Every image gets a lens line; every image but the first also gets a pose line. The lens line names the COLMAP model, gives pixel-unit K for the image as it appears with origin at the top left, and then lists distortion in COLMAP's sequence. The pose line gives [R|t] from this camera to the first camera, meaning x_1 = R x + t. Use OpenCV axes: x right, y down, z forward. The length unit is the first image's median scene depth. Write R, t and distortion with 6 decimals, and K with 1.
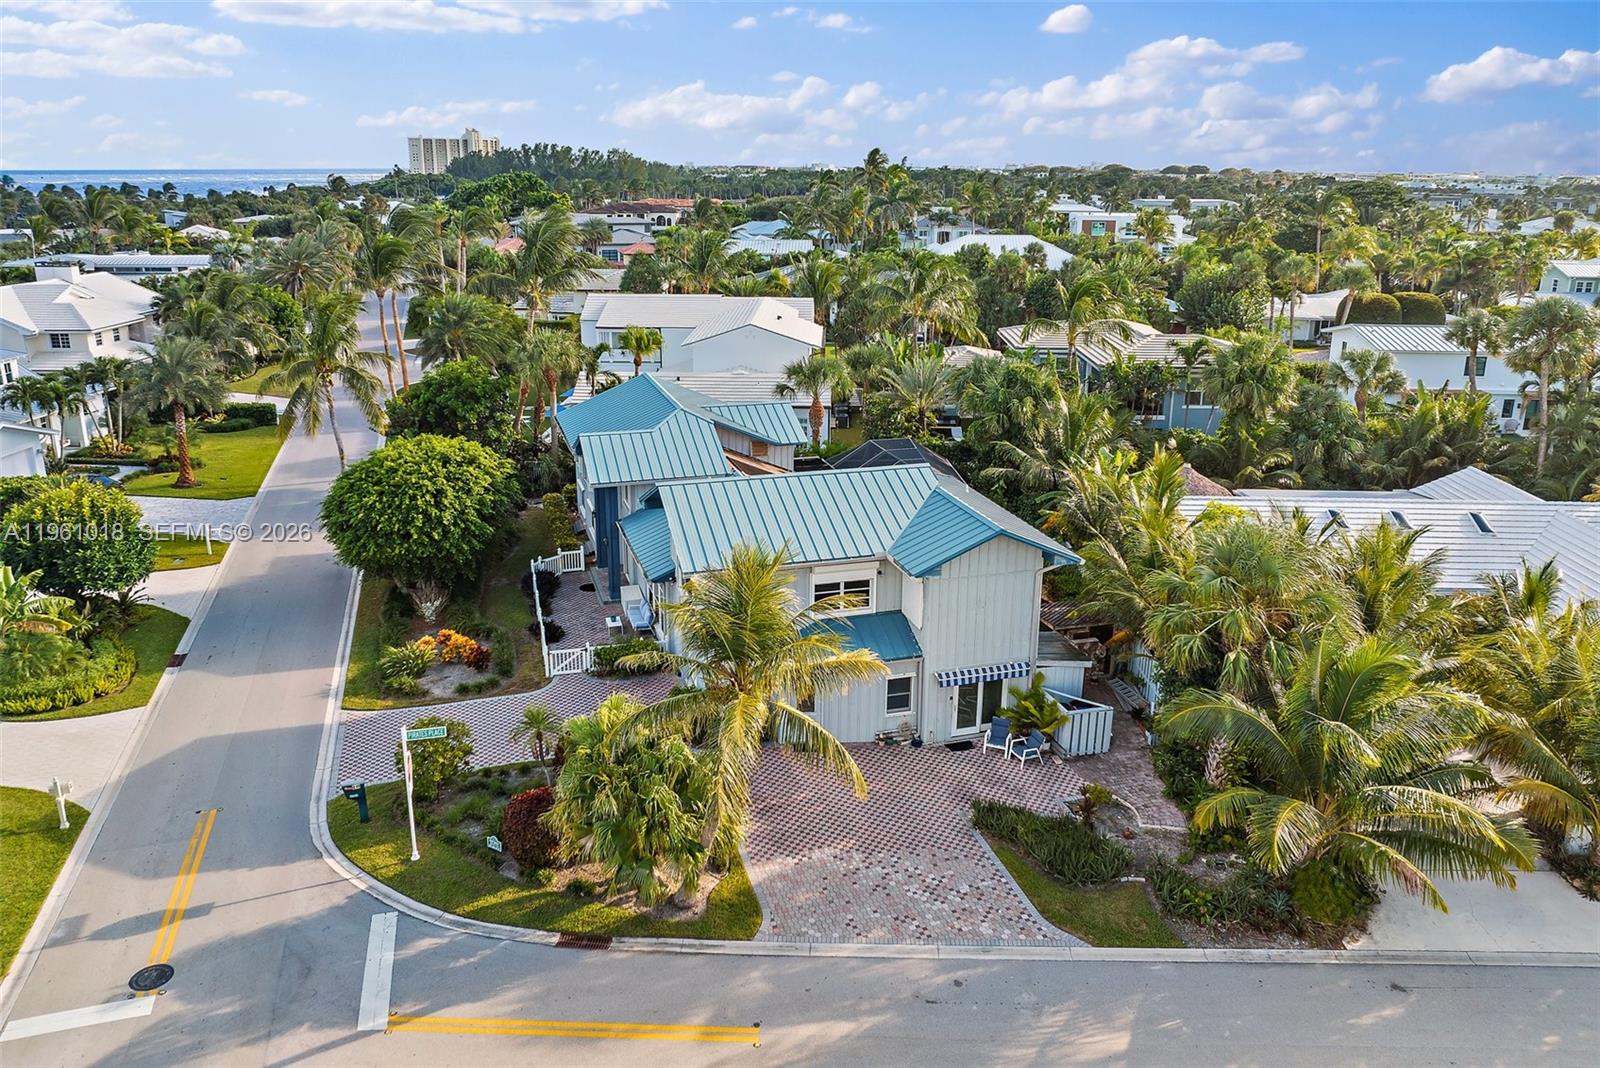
lens RADIAL K [[1101.4, 0, 777.2], [0, 1101.4, 544.8], [0, 0, 1]] dist [-0.035215, 0.000454]
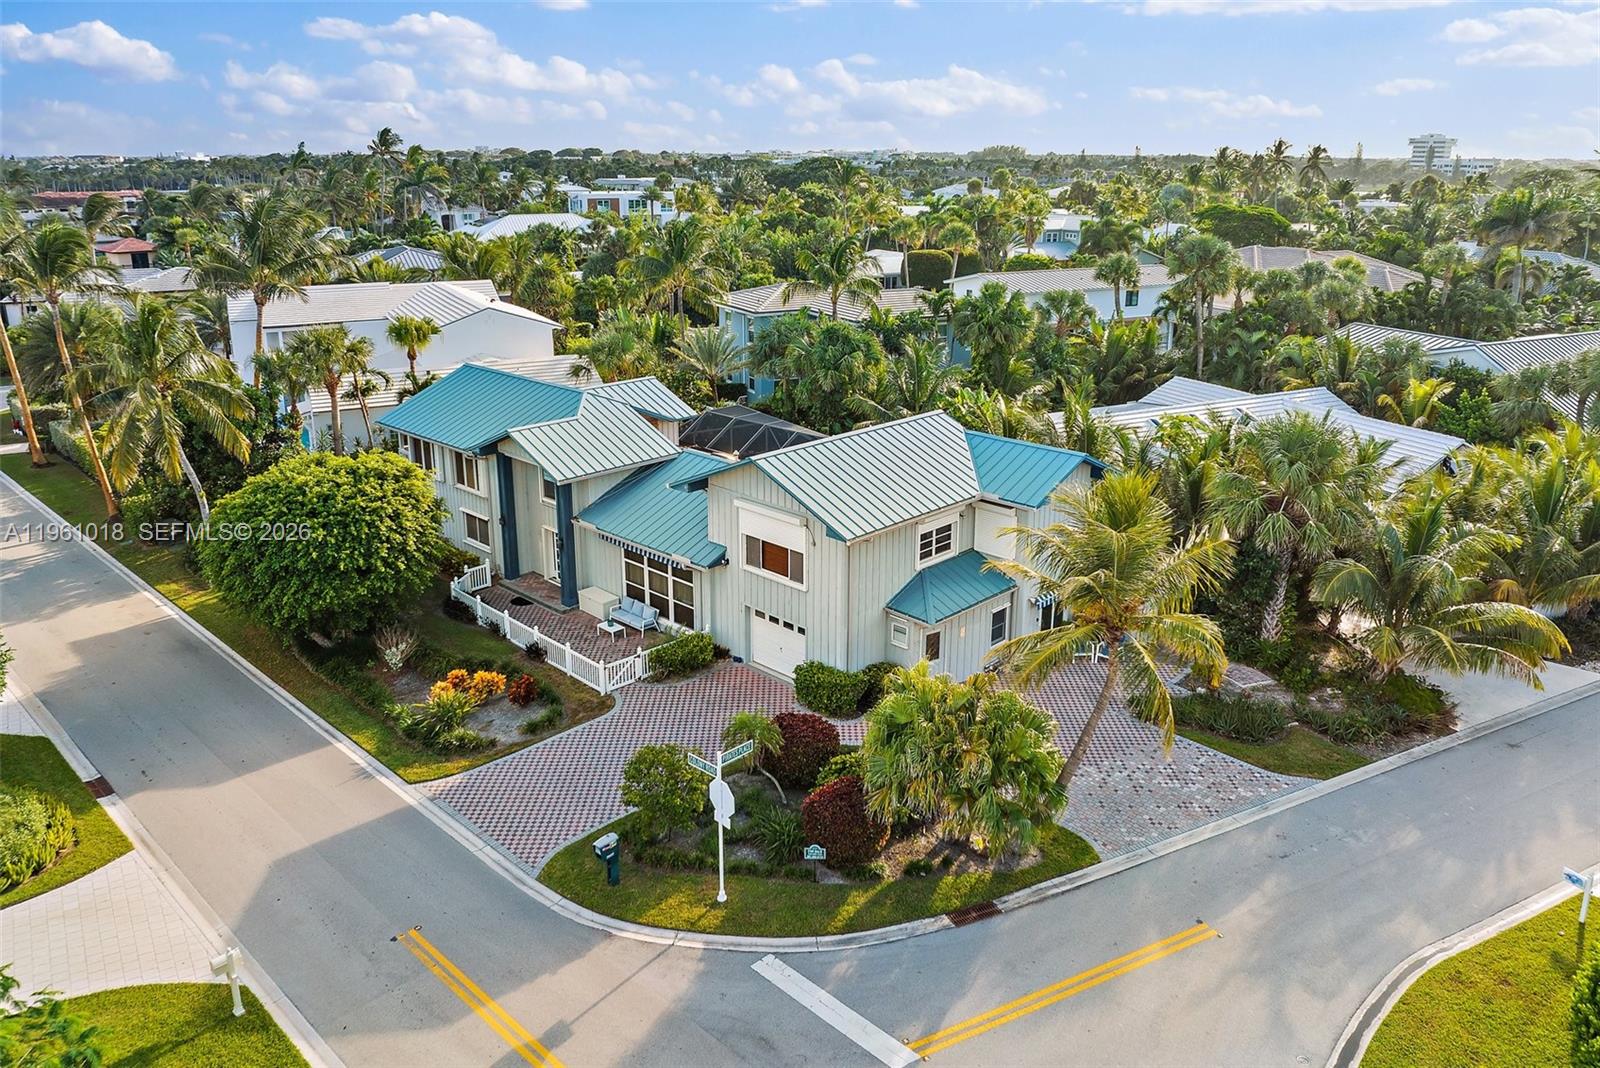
lens RADIAL K [[1101.4, 0, 777.2], [0, 1101.4, 544.8], [0, 0, 1]] dist [-0.035215, 0.000454]
pose [[0.879042, -0.161444, 0.448576, -0.524587], [0.155169, 0.986571, 0.050997, -0.027177], [-0.450786, 0.024777, 0.892288, 0.149931]]
